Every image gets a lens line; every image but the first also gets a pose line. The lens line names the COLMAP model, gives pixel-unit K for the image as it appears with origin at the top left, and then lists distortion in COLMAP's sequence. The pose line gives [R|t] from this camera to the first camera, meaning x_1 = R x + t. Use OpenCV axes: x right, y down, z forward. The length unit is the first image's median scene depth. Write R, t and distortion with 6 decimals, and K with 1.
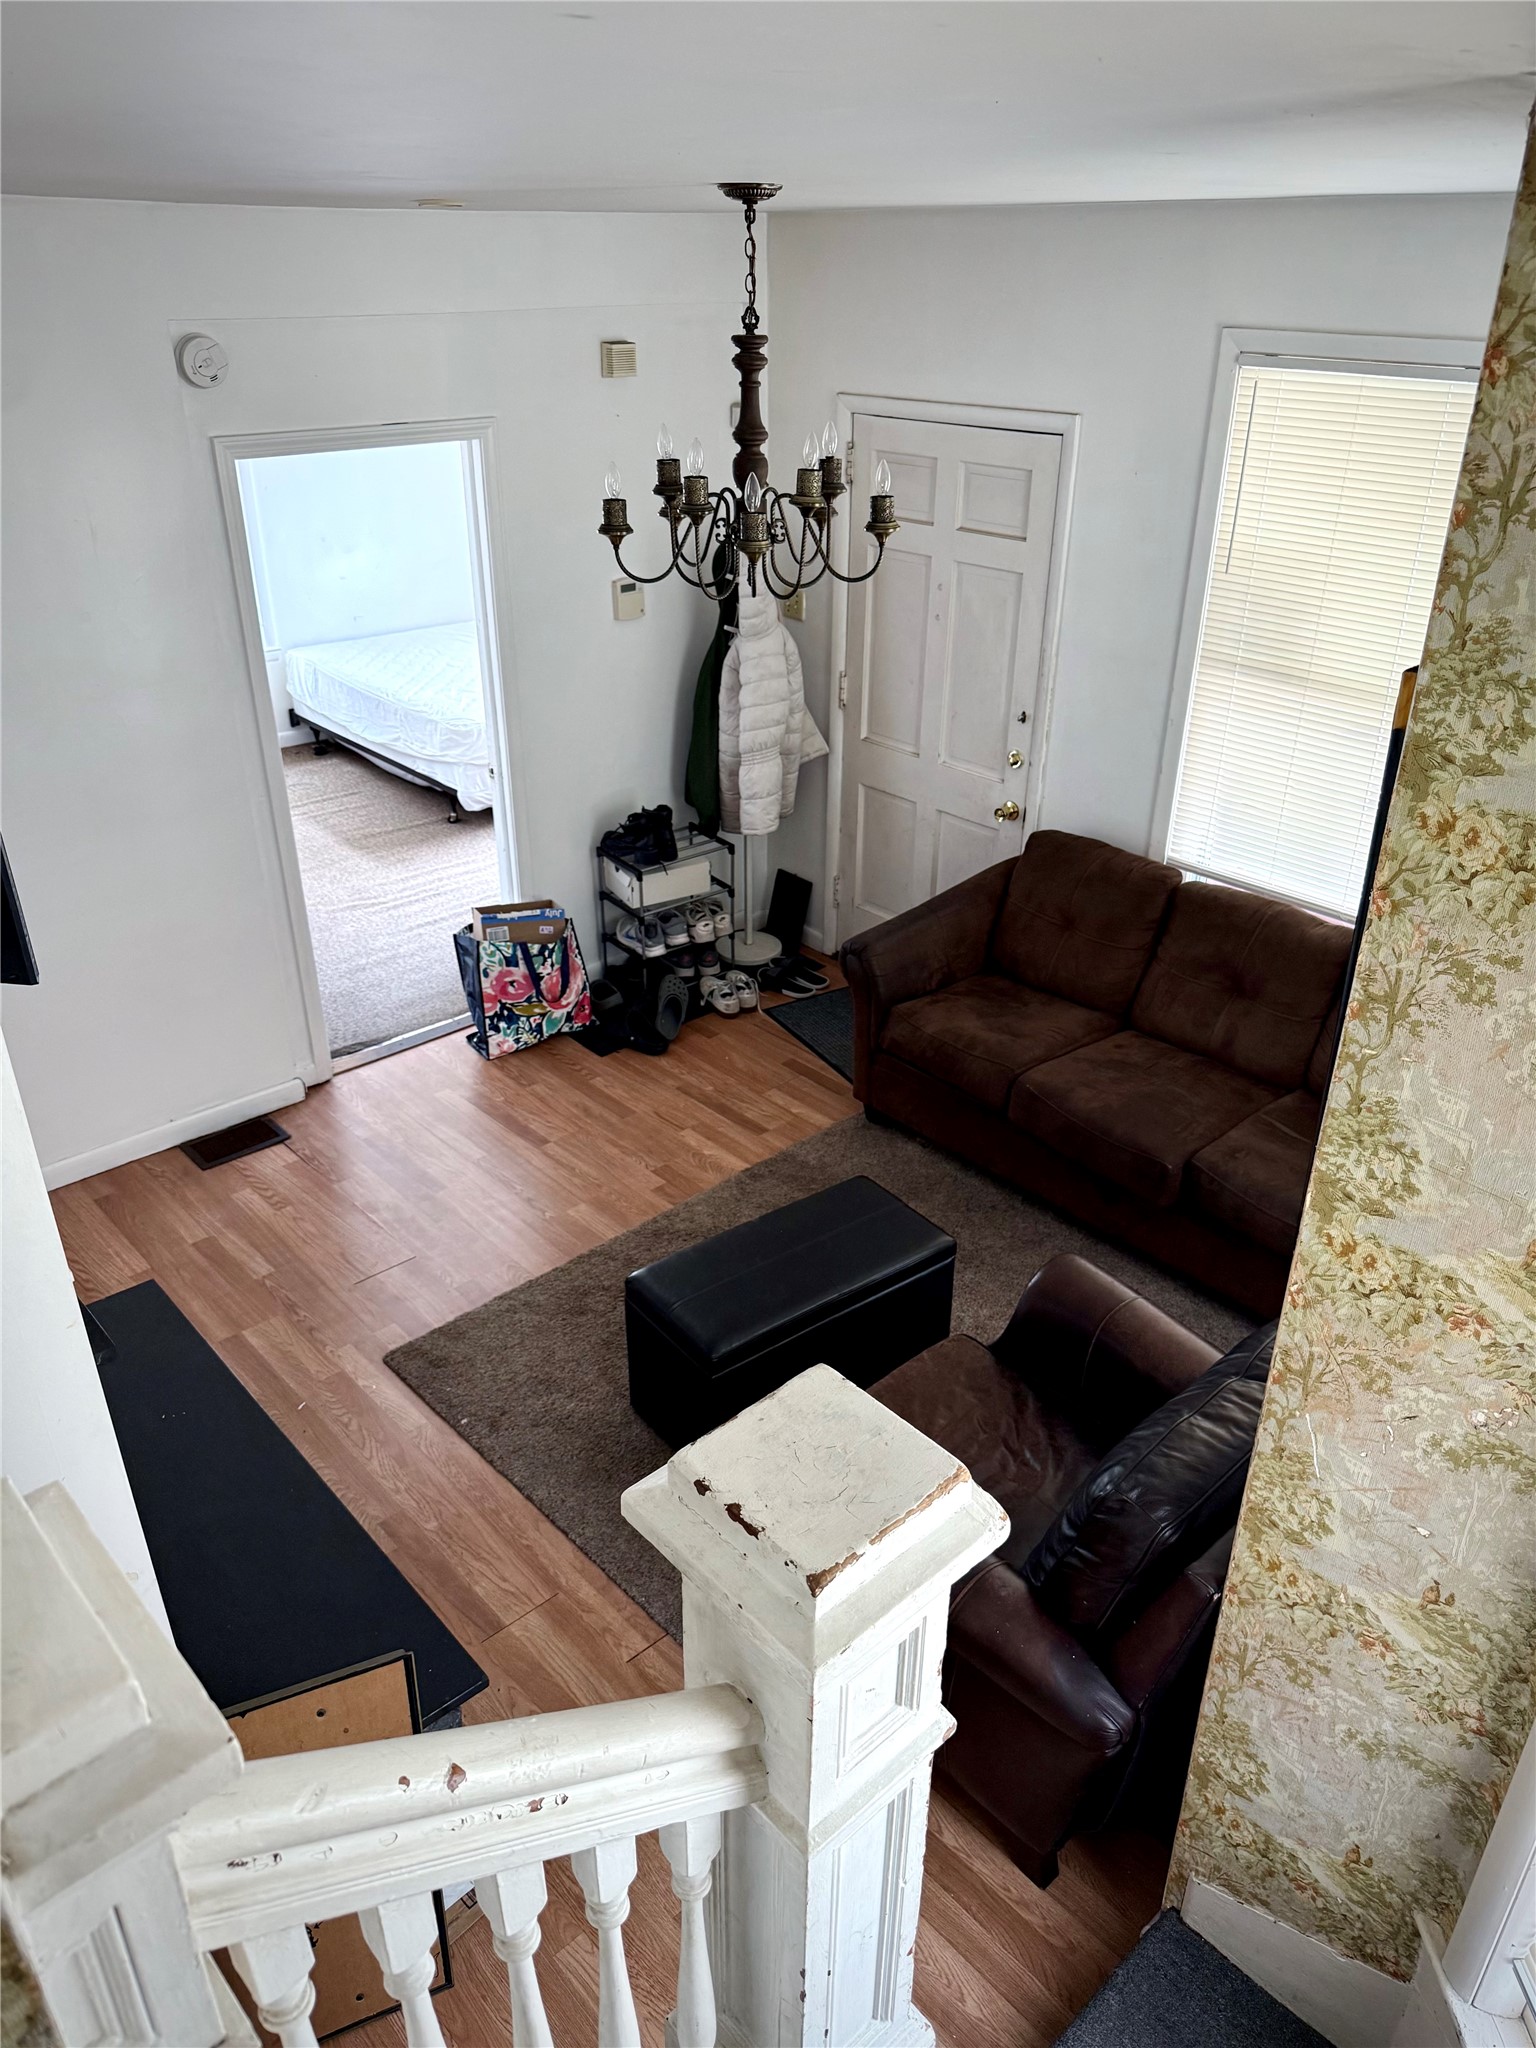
lens RADIAL K [[1478.3, 0, 773.4], [0, 1478.3, 1025.4], [0, 0, 1]] dist [0.006874, 0.000763]
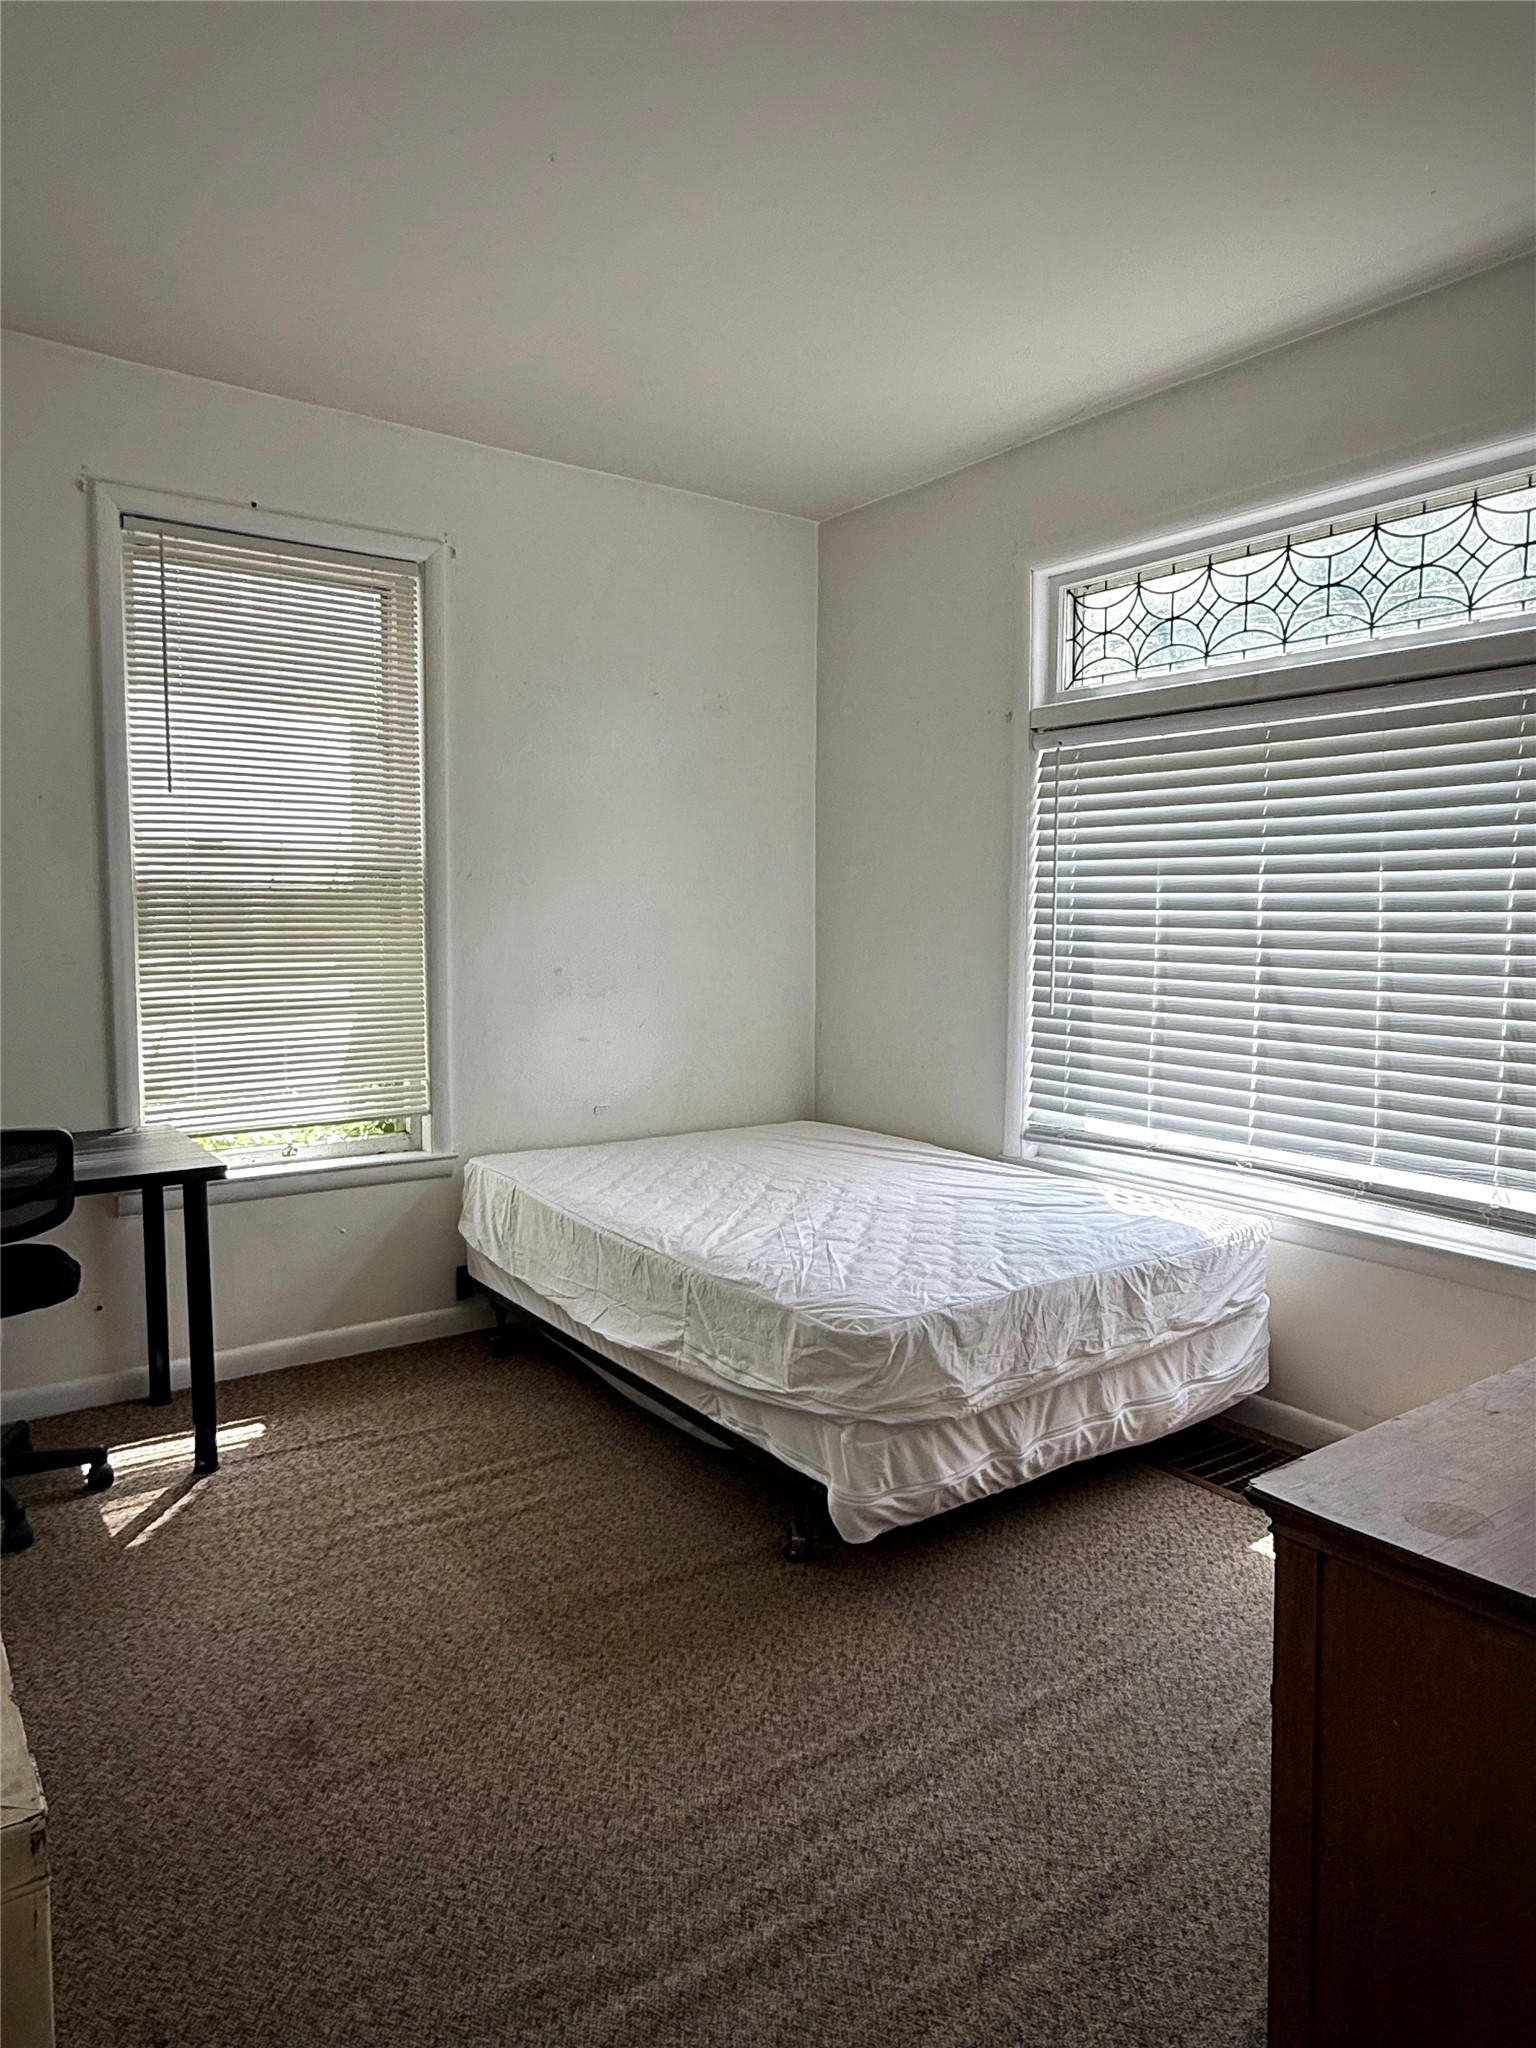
lens RADIAL K [[1294.3, 0, 764.8], [0, 1294.3, 1017.0], [0, 0, 1]] dist [0.001421, 0.000014]
pose [[0.993549, 0.012654, -0.112692, -0.187666], [-0.056031, 0.918756, -0.390831, -0.135067], [0.098591, 0.394624, 0.913538, 0.620424]]
